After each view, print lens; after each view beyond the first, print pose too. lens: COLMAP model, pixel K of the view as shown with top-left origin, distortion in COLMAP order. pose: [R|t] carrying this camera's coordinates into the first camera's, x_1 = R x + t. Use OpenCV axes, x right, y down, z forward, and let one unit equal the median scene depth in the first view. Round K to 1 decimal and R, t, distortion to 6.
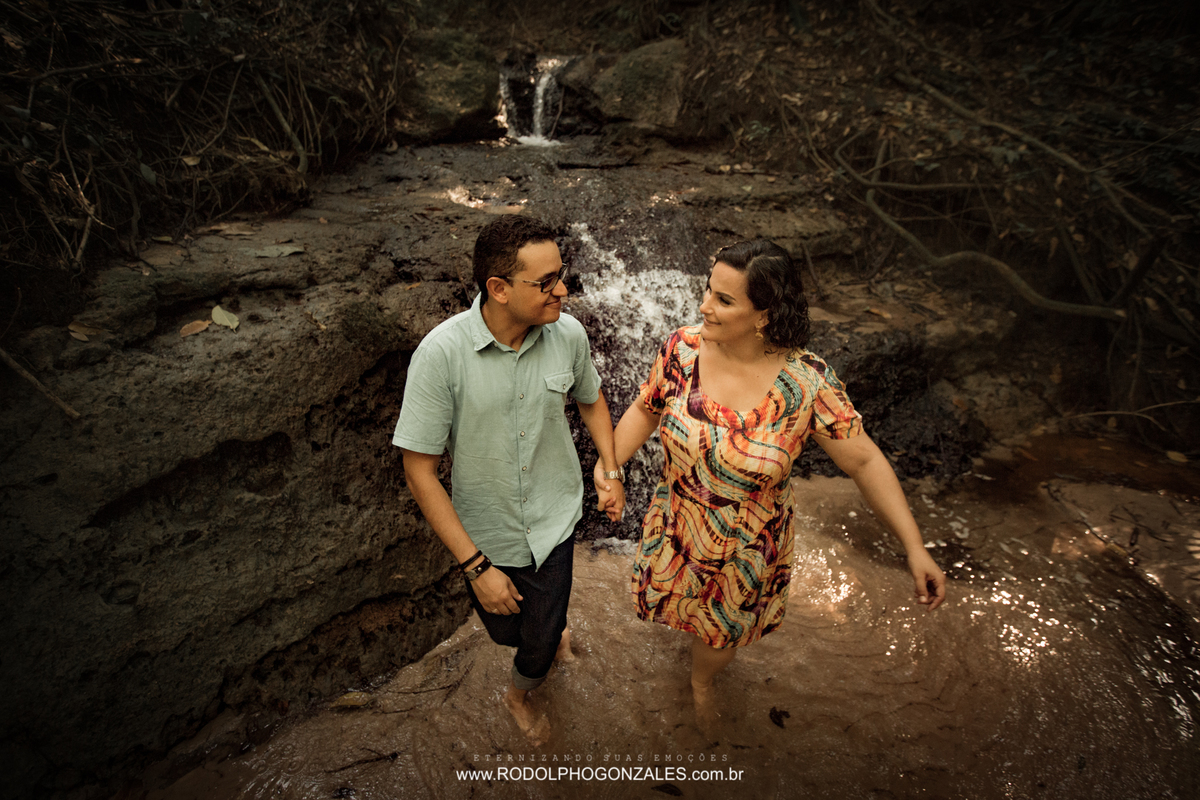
lens RADIAL K [[649.0, 0, 600.0], [0, 649.0, 400.0], [0, 0, 1]] dist [-0.054036, 0.030007]
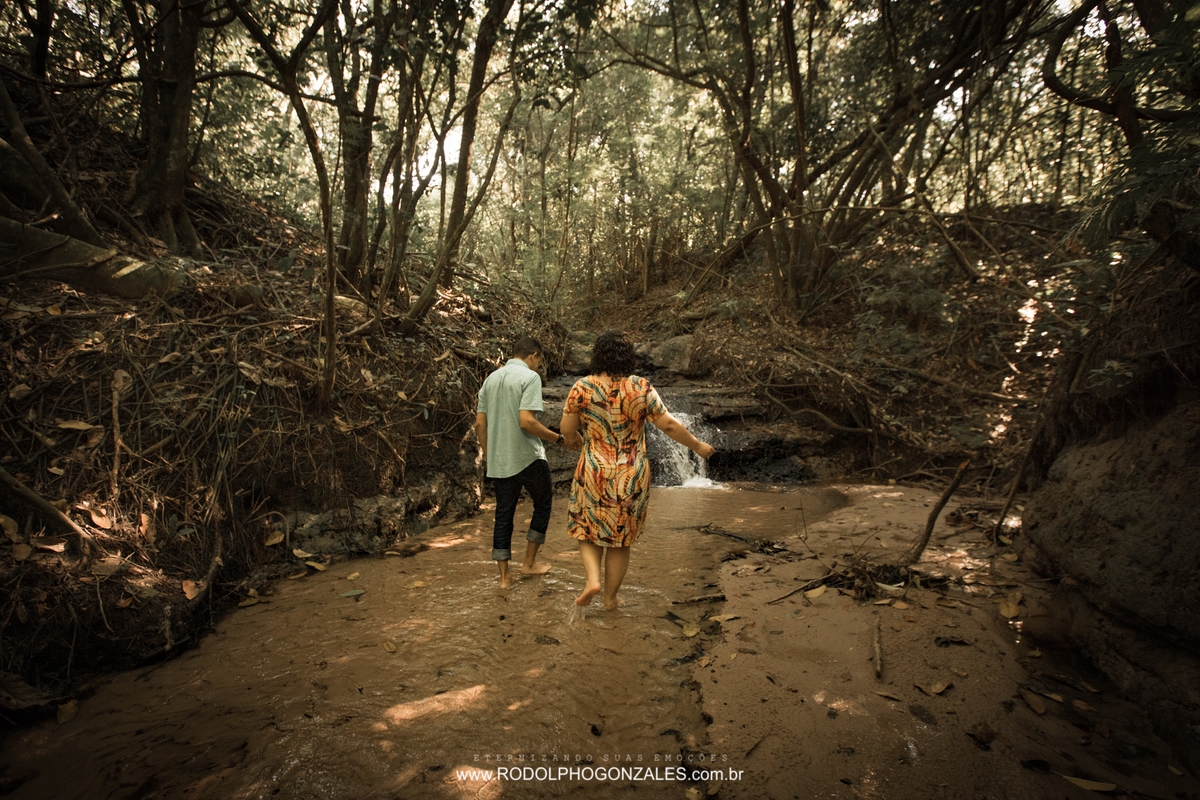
lens RADIAL K [[605.2, 0, 600.0], [0, 605.2, 400.0], [0, 0, 1]] dist [-0.057161, 0.019082]
pose [[0.996244, 0.000380, -0.086592, -0.001022], [-0.035456, 0.914112, -0.403909, 0.625095], [0.079001, 0.405462, 0.910692, -1.048200]]
